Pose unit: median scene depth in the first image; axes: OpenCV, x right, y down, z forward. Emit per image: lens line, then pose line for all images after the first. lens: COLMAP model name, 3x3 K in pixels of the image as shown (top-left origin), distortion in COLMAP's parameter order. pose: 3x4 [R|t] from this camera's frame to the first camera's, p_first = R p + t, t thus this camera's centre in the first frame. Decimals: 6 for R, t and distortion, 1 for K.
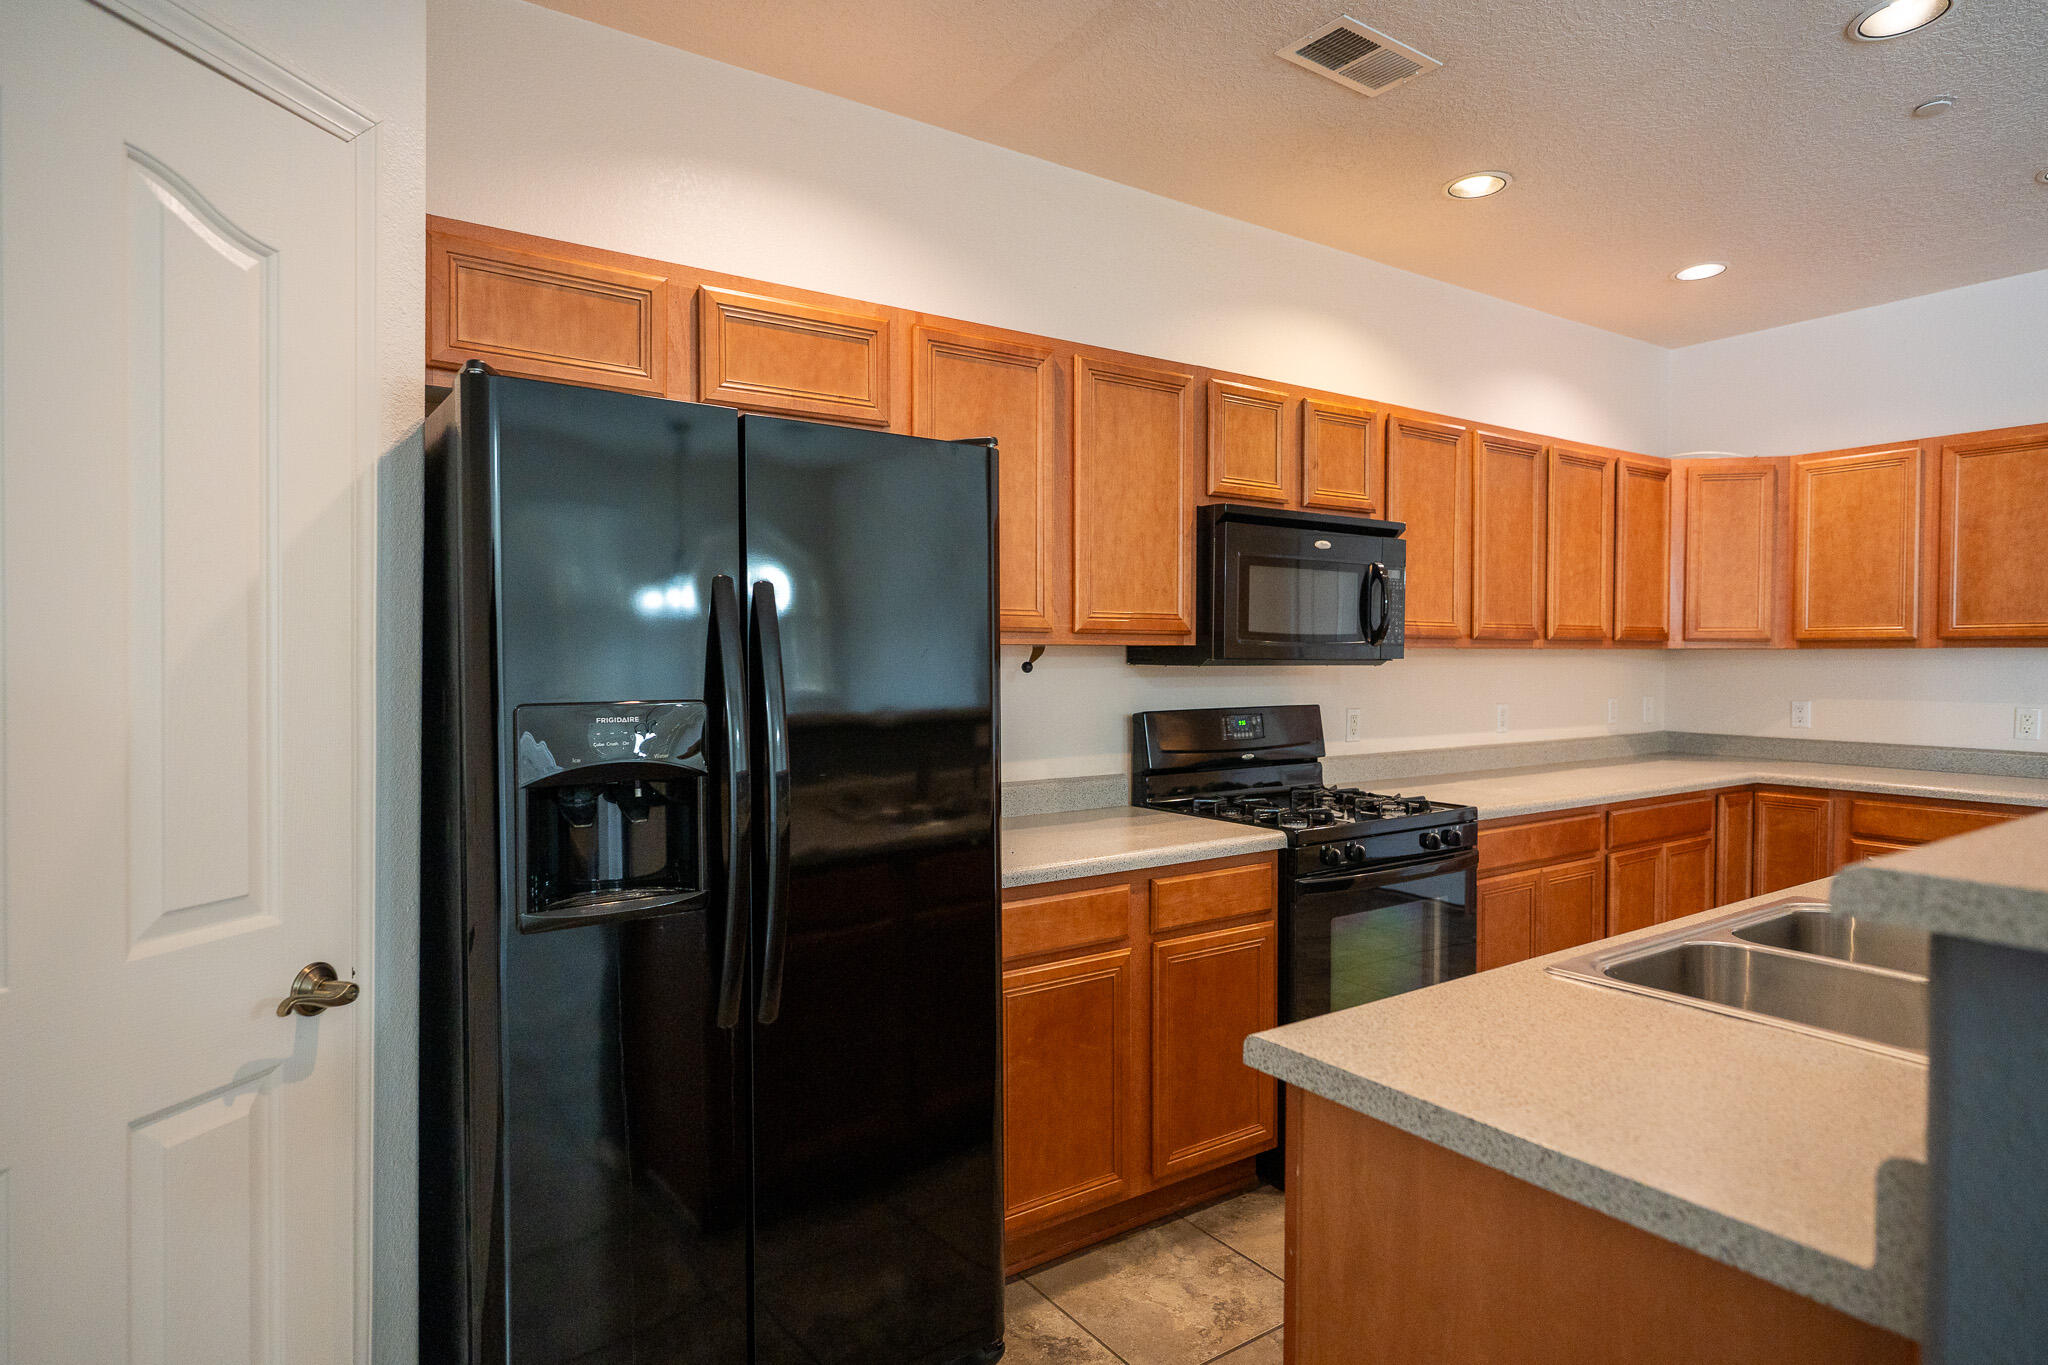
lens RADIAL K [[1113.3, 0, 1013.2], [0, 1113.3, 681.0], [0, 0, 1]] dist [-0.004655, 0.001642]
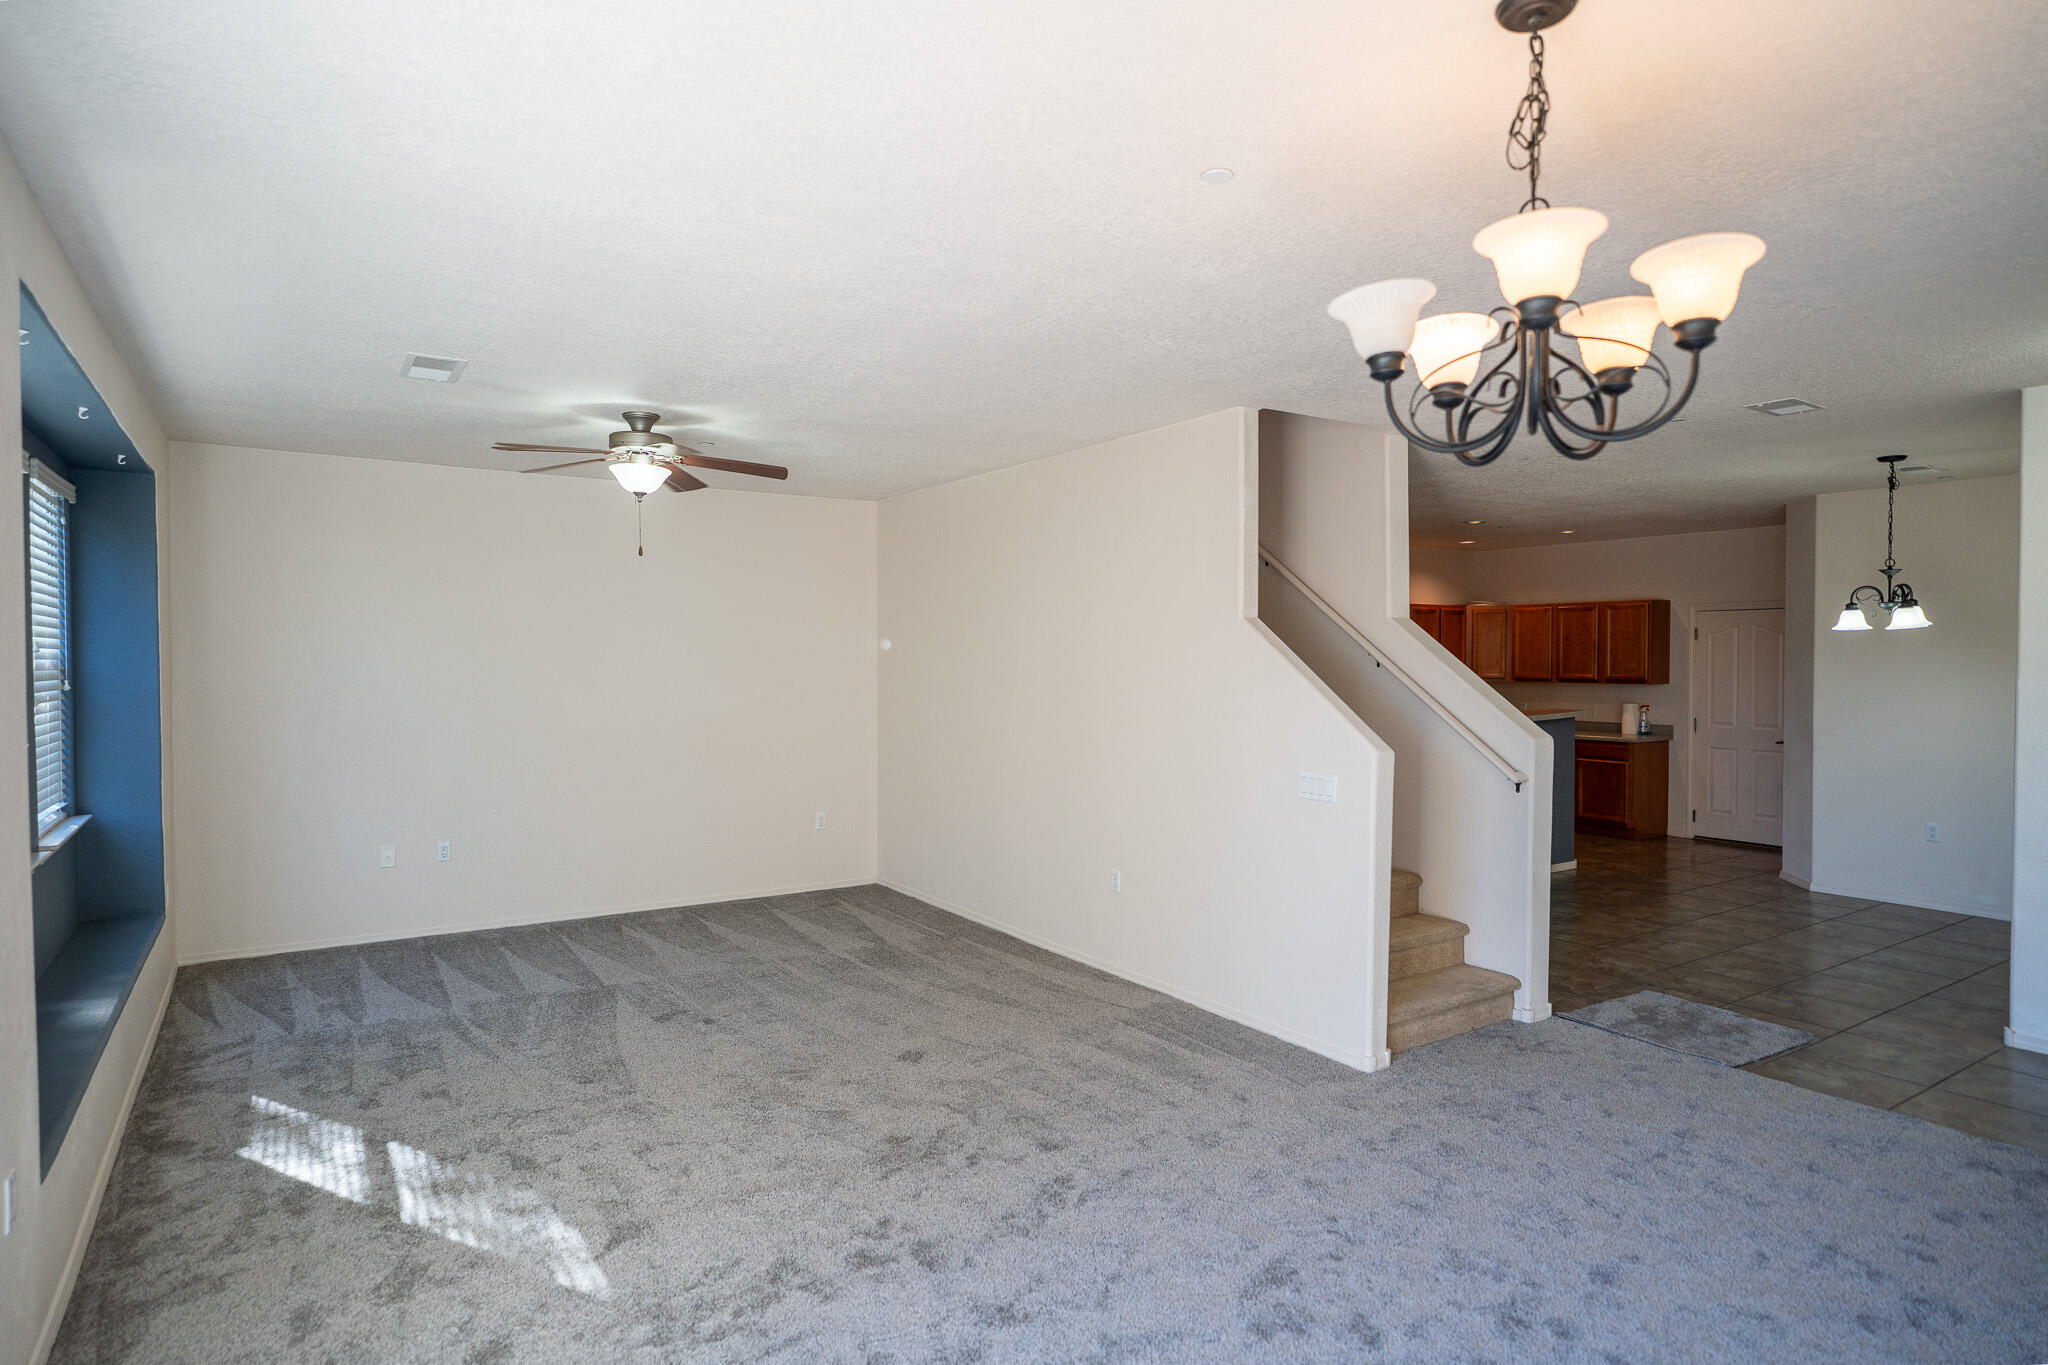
lens RADIAL K [[1113.3, 0, 1013.2], [0, 1113.3, 681.0], [0, 0, 1]] dist [-0.004655, 0.001642]
pose [[0.999901, -0.000770, -0.014053, -0.554469], [0.000735, 0.999997, -0.002469, -0.035174], [0.014055, 0.002459, 0.999898, -2.146797]]
